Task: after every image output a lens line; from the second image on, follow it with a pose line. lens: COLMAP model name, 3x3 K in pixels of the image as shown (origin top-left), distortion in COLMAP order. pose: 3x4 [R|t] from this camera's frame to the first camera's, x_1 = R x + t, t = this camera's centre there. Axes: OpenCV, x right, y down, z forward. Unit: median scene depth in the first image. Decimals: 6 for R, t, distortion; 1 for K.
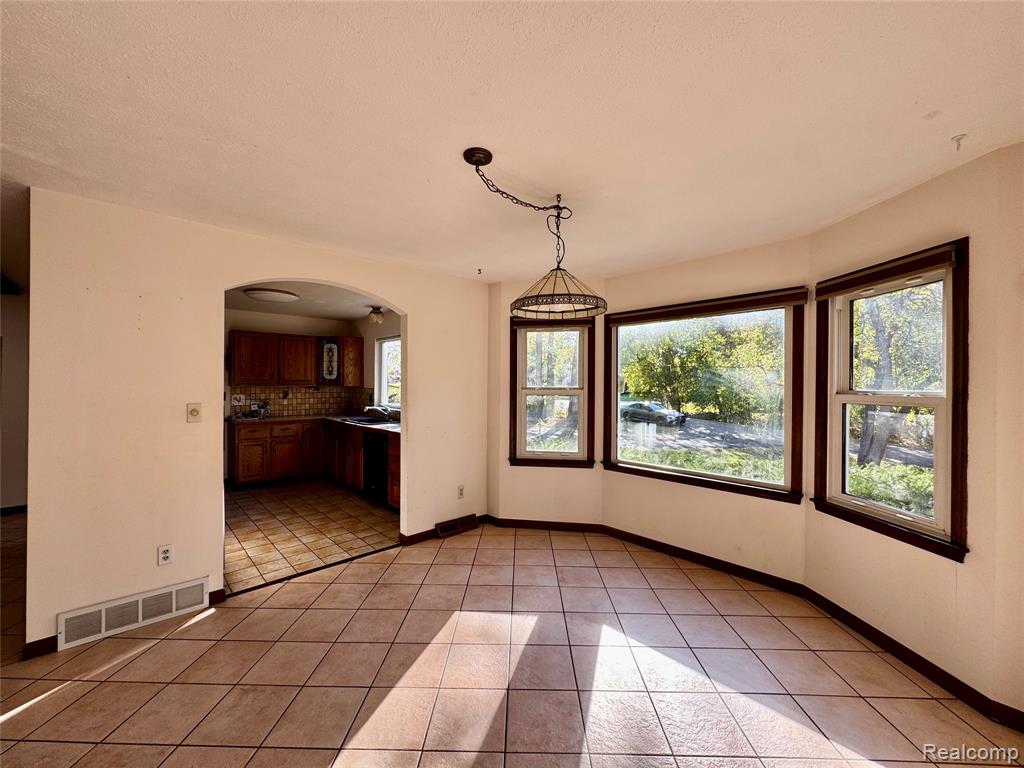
lens RADIAL K [[409.3, 0, 513.2], [0, 409.3, 383.9], [0, 0, 1]] dist [-0.000904, -0.000140]
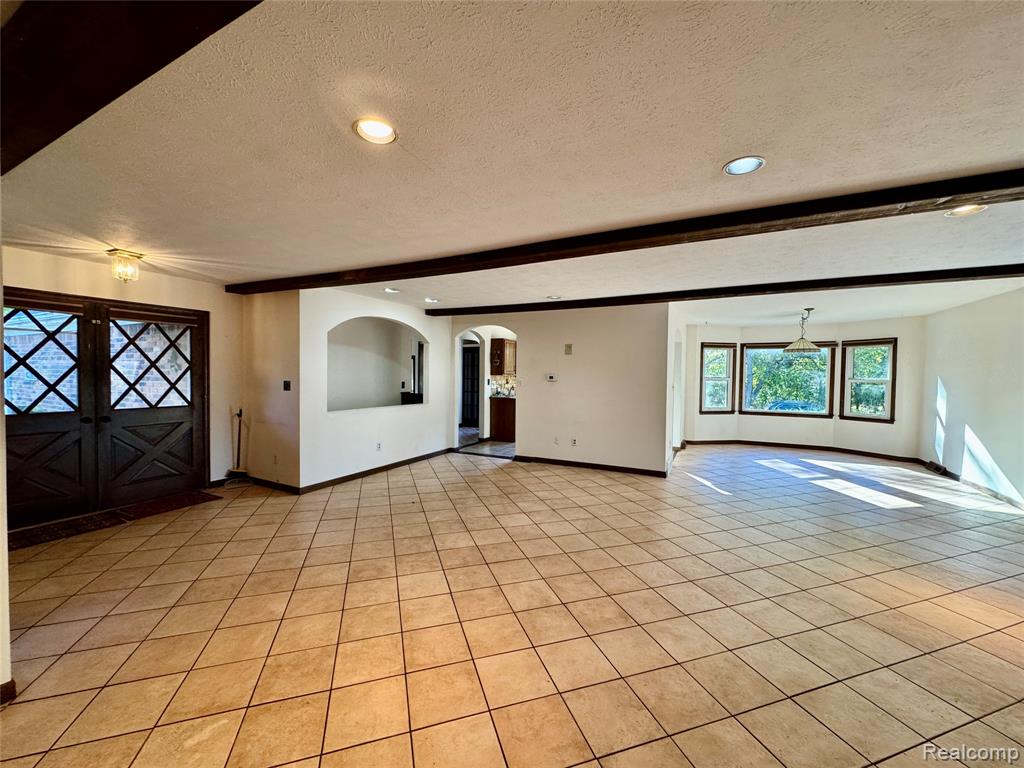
lens RADIAL K [[409.3, 0, 513.2], [0, 409.3, 383.9], [0, 0, 1]] dist [-0.000904, -0.000140]
pose [[0.941929, -0.003849, 0.335791, -1.917339], [-0.005875, 0.999592, 0.027936, -0.009538], [-0.335762, -0.028286, 0.941522, -0.750944]]
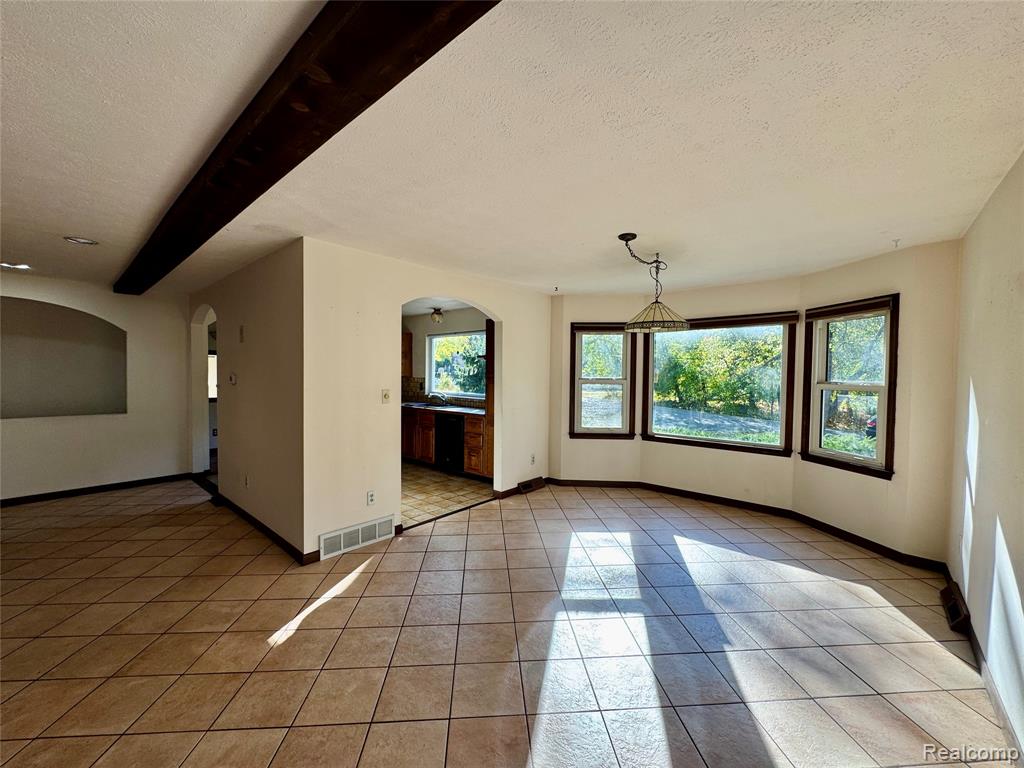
lens RADIAL K [[409.3, 0, 513.2], [0, 409.3, 383.9], [0, 0, 1]] dist [-0.000904, -0.000140]
pose [[0.995282, 0.002140, 0.097005, -0.376027], [-0.004734, 0.999637, 0.026513, -0.007461], [-0.096913, -0.026847, 0.994931, -0.317133]]
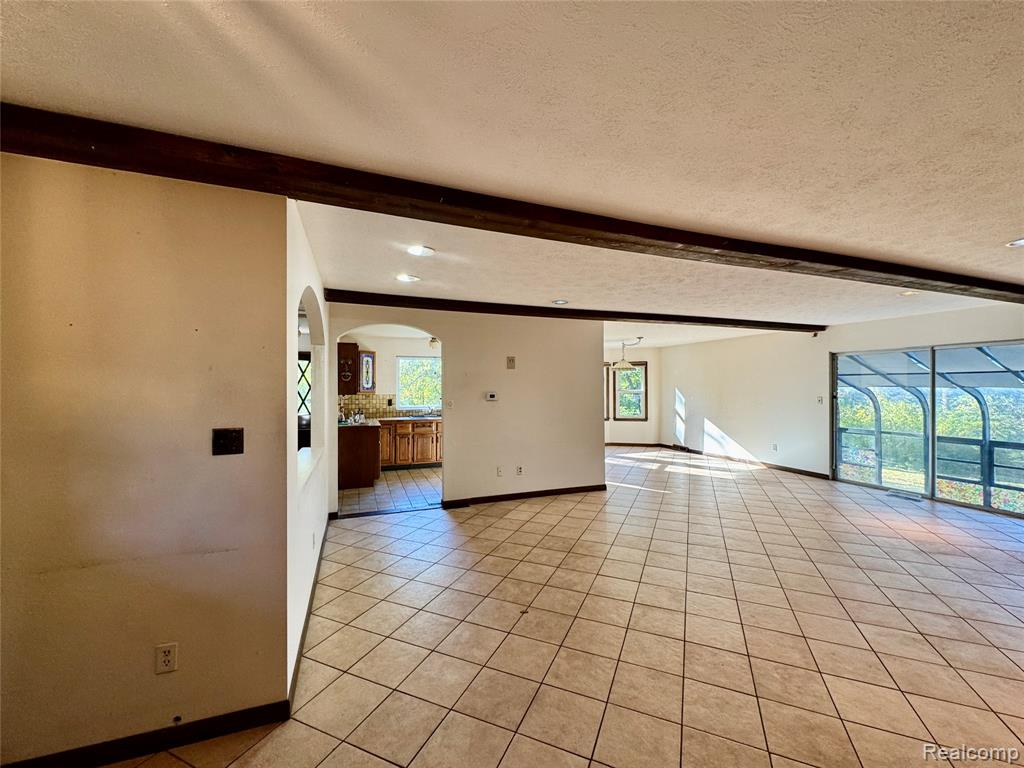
lens RADIAL K [[409.3, 0, 513.2], [0, 409.3, 383.9], [0, 0, 1]] dist [-0.000904, -0.000140]
pose [[0.380442, 0.001029, 0.924804, -2.531080], [0.006220, 0.999974, -0.003671, -0.027885], [-0.924784, 0.007148, 0.380426, 0.323336]]
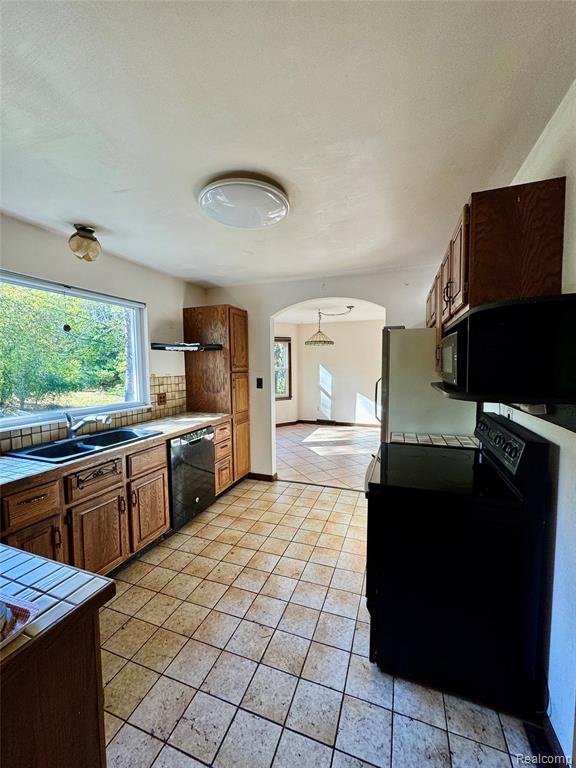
lens RADIAL K [[303.7, 0, 288.2], [0, 303.7, 389.1], [0, 0, 1]] dist [0.000037, 0.000027]
pose [[-0.446657, -0.070752, 0.891903, -1.318878], [0.008591, 0.996483, 0.083351, -0.014694], [-0.894664, 0.044892, -0.444478, 1.540371]]
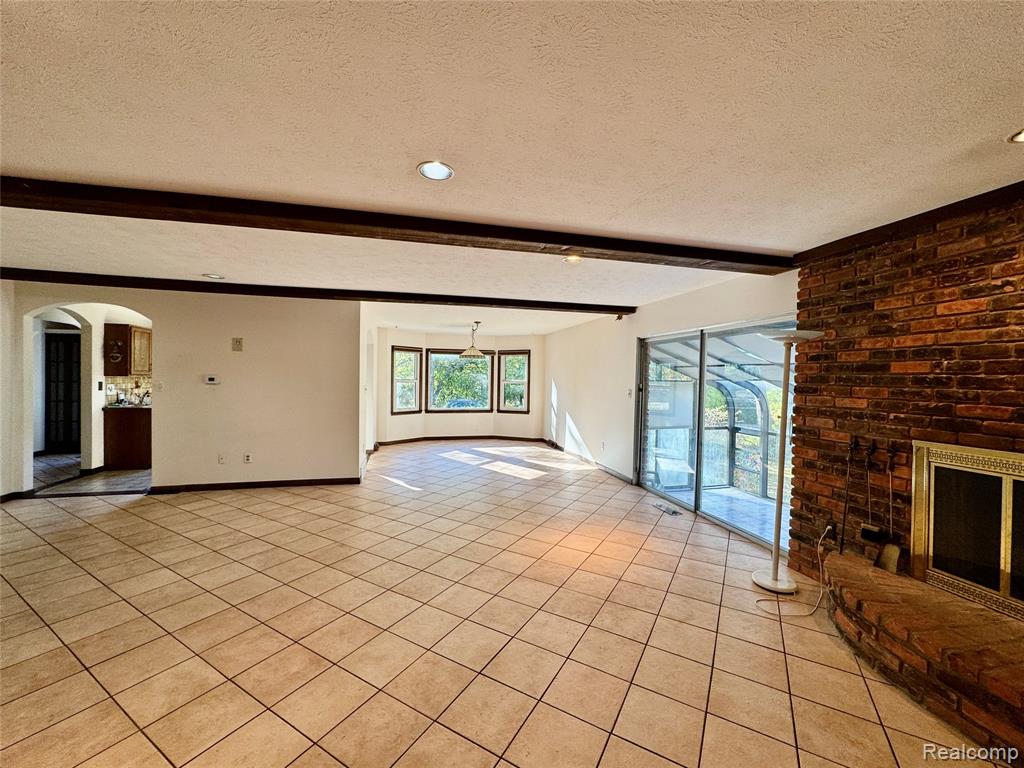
lens RADIAL K [[409.0, 0, 512.1], [0, 409.0, 386.9], [0, 0, 1]] dist [-0.001202, -0.000217]
pose [[0.486026, -0.014044, 0.873831, -1.877416], [-0.012581, 0.999655, 0.023063, -0.007845], [-0.873854, -0.022203, 0.485682, -0.691851]]
